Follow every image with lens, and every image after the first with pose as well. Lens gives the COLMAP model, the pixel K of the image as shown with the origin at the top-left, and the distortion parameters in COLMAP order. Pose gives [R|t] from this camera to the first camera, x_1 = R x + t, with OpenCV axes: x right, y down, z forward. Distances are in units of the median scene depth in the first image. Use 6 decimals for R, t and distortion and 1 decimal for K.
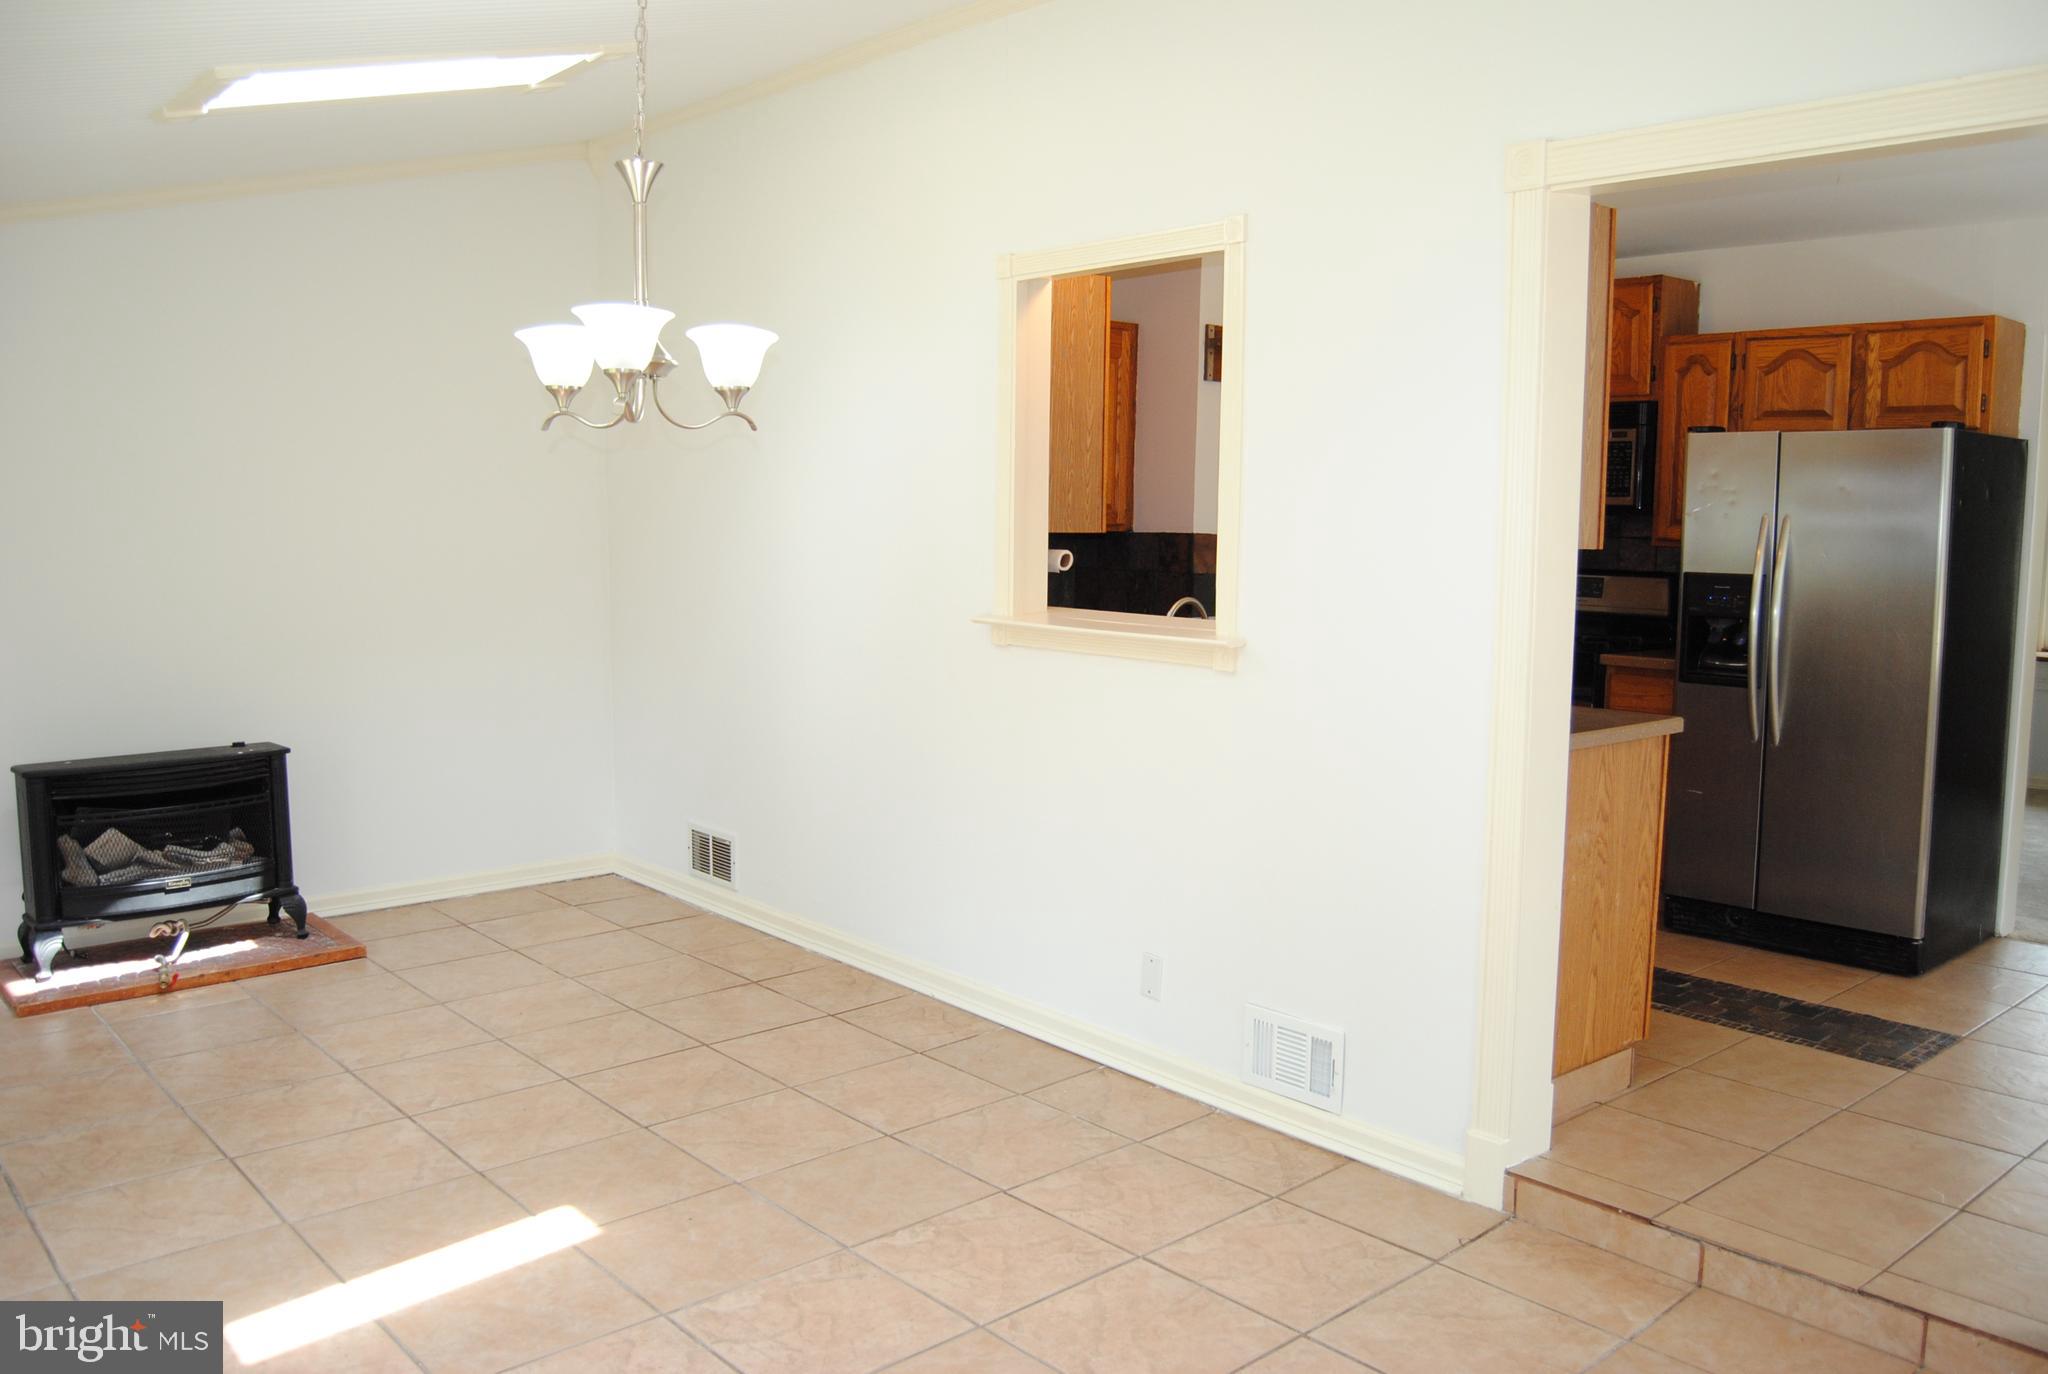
lens RADIAL K [[1648.3, 0, 1027.7], [0, 1648.3, 674.6], [0, 0, 1]] dist [-0.094071, 0.032588]
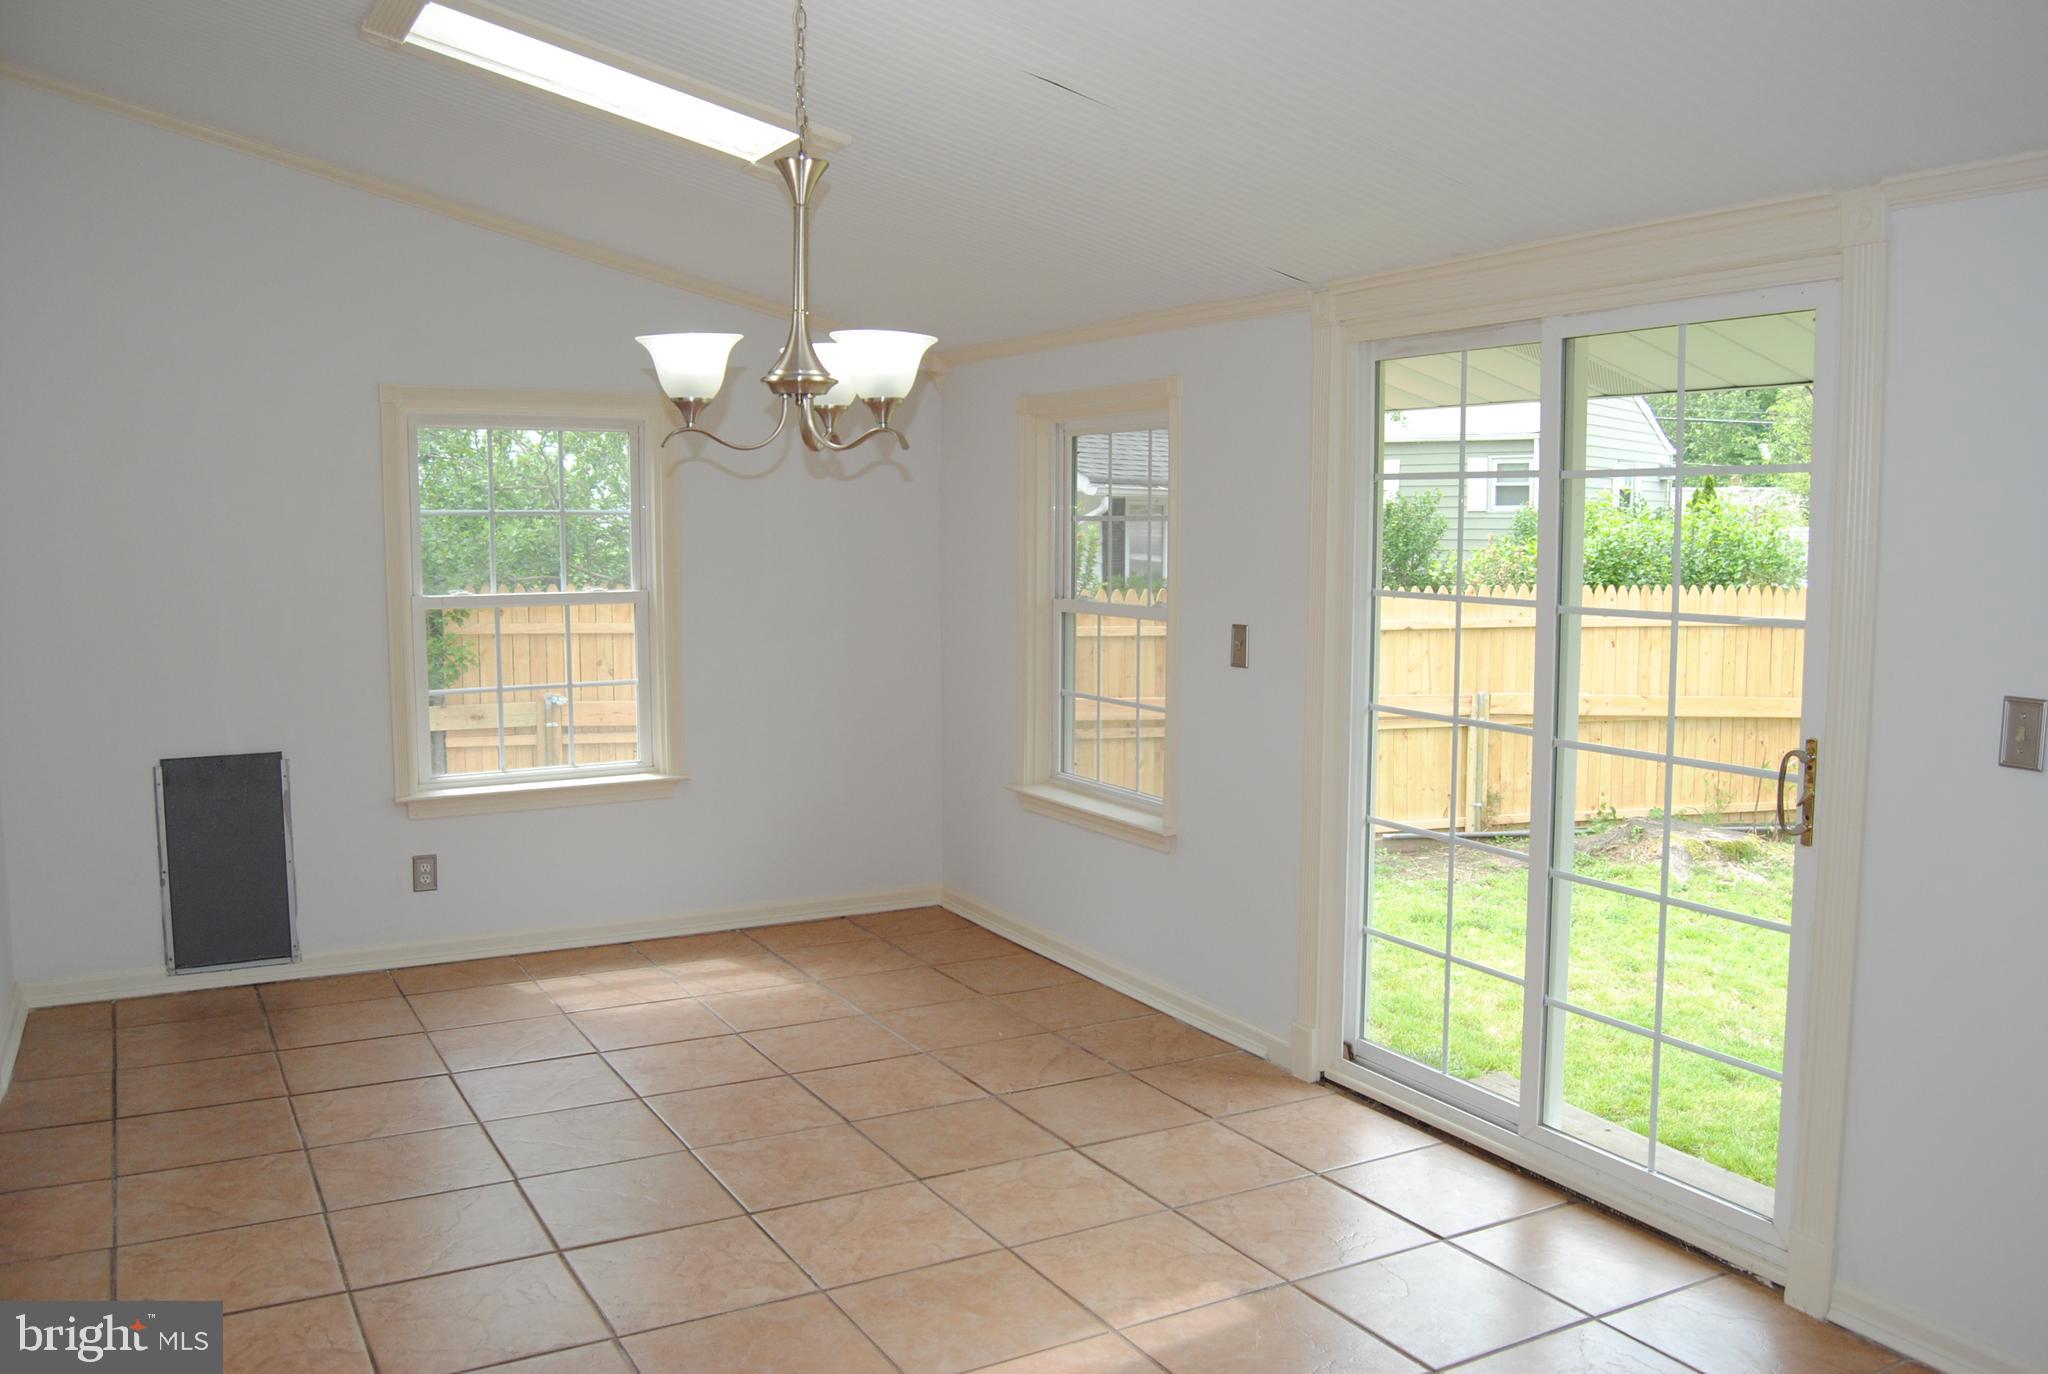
lens RADIAL K [[1616.6, 0, 1024.0], [0, 1616.6, 687.0], [0, 0, 1]] dist [-0.052871, 0.001563]
pose [[-0.978334, -0.031261, 0.204660, -0.350658], [0.011400, 0.978900, 0.204022, -0.132293], [-0.206720, 0.201935, -0.957335, 1.192392]]
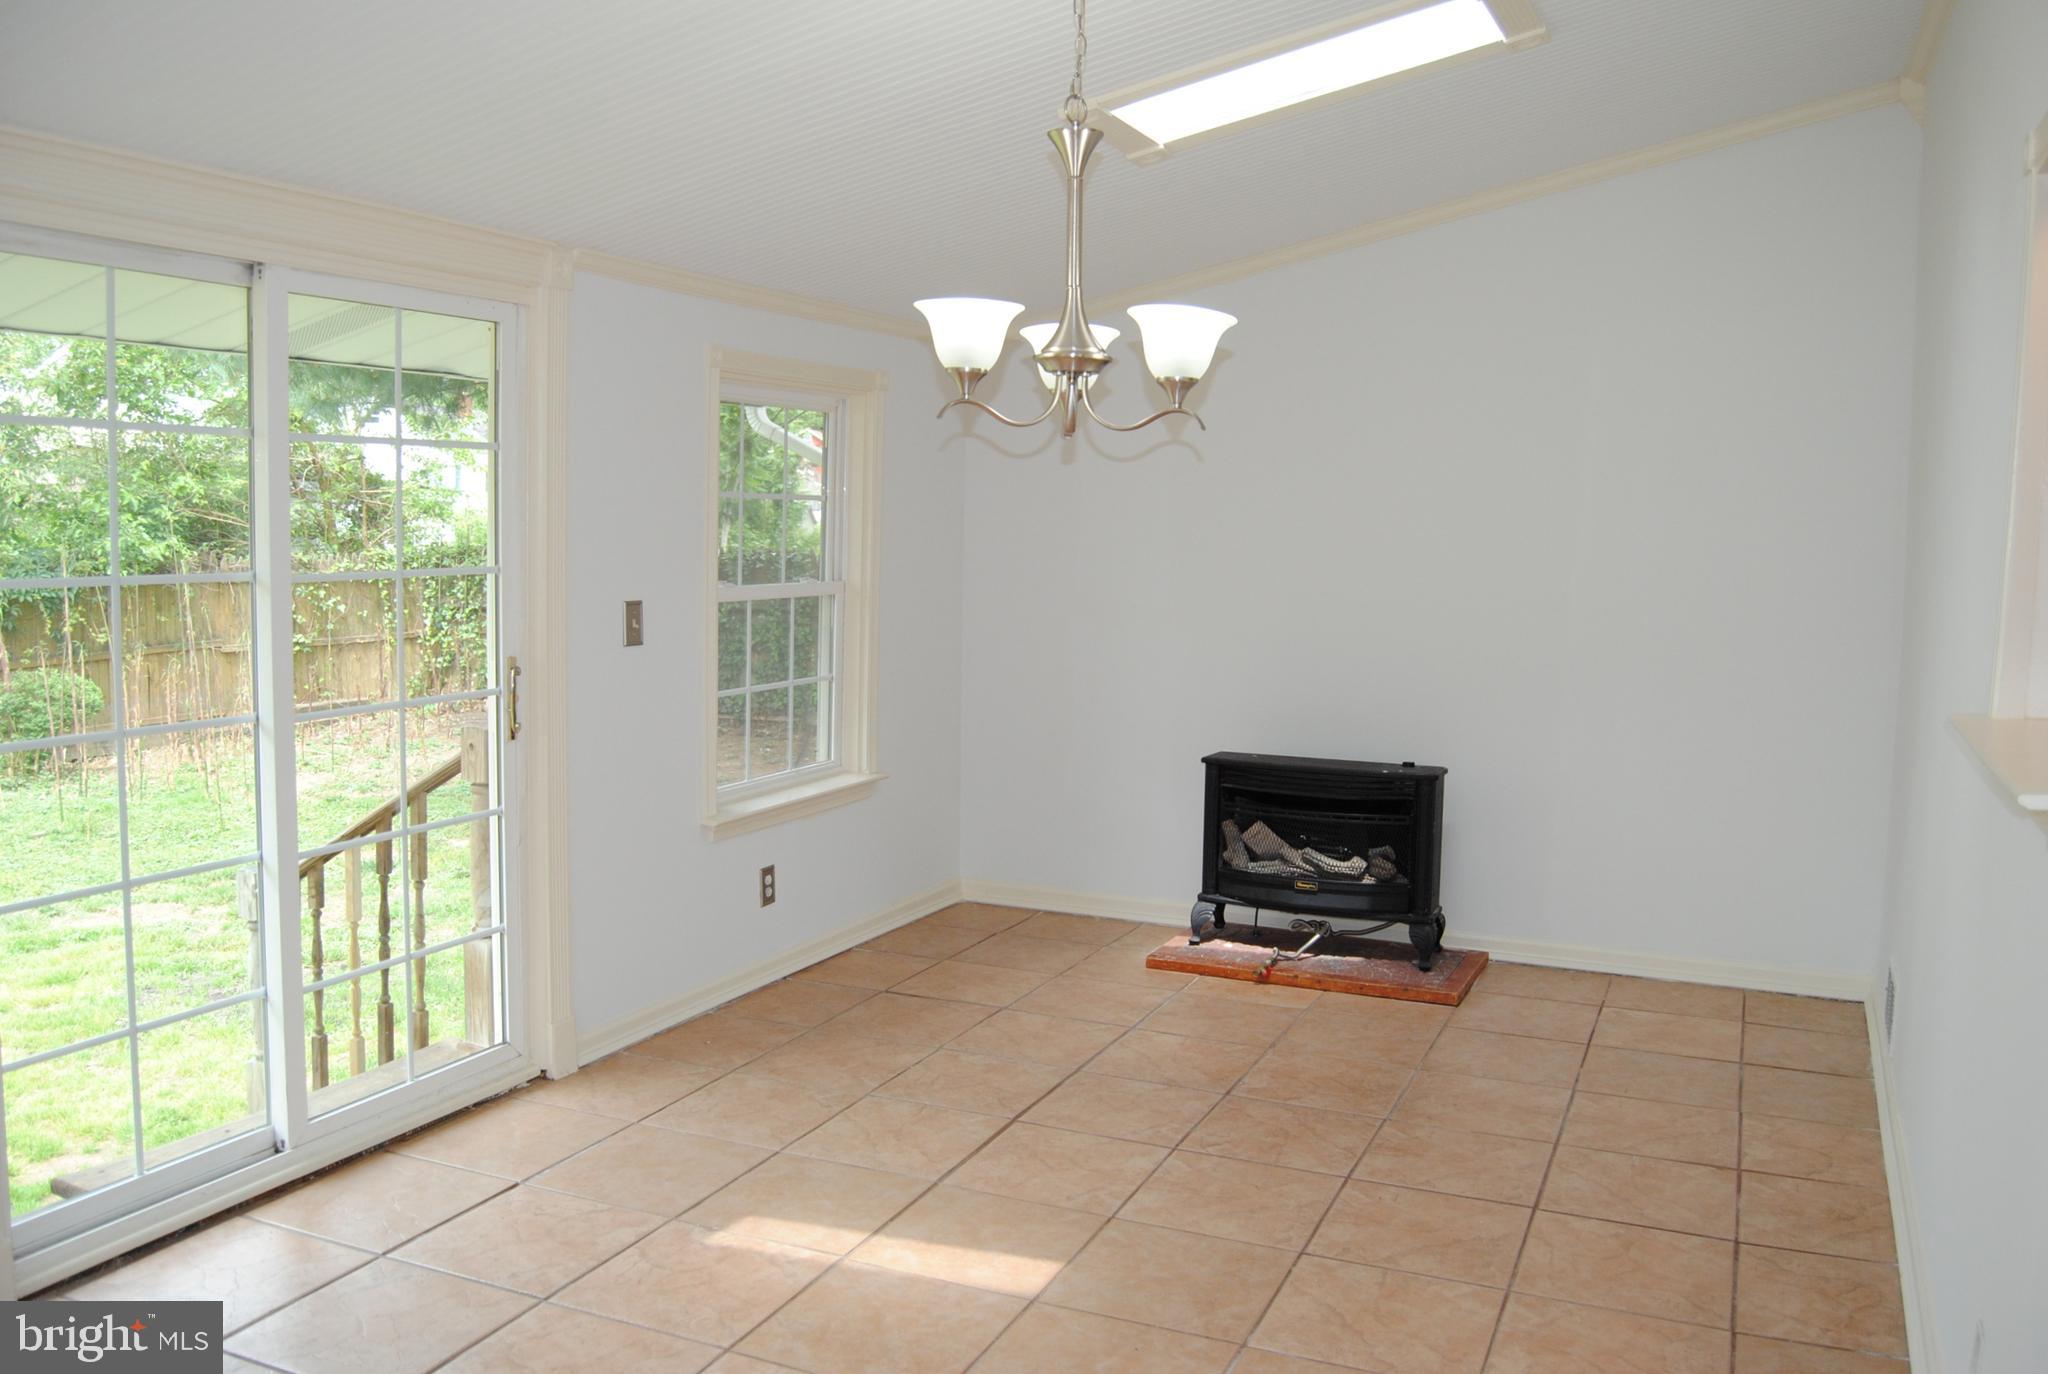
lens RADIAL K [[1648.3, 0, 1027.7], [0, 1648.3, 674.6], [0, 0, 1]] dist [-0.094071, 0.032588]
pose [[0.409019, 0.091245, -0.907953, 0.366041], [-0.111619, 0.992519, 0.049461, -0.039913], [0.905674, 0.081115, 0.416144, 0.396353]]
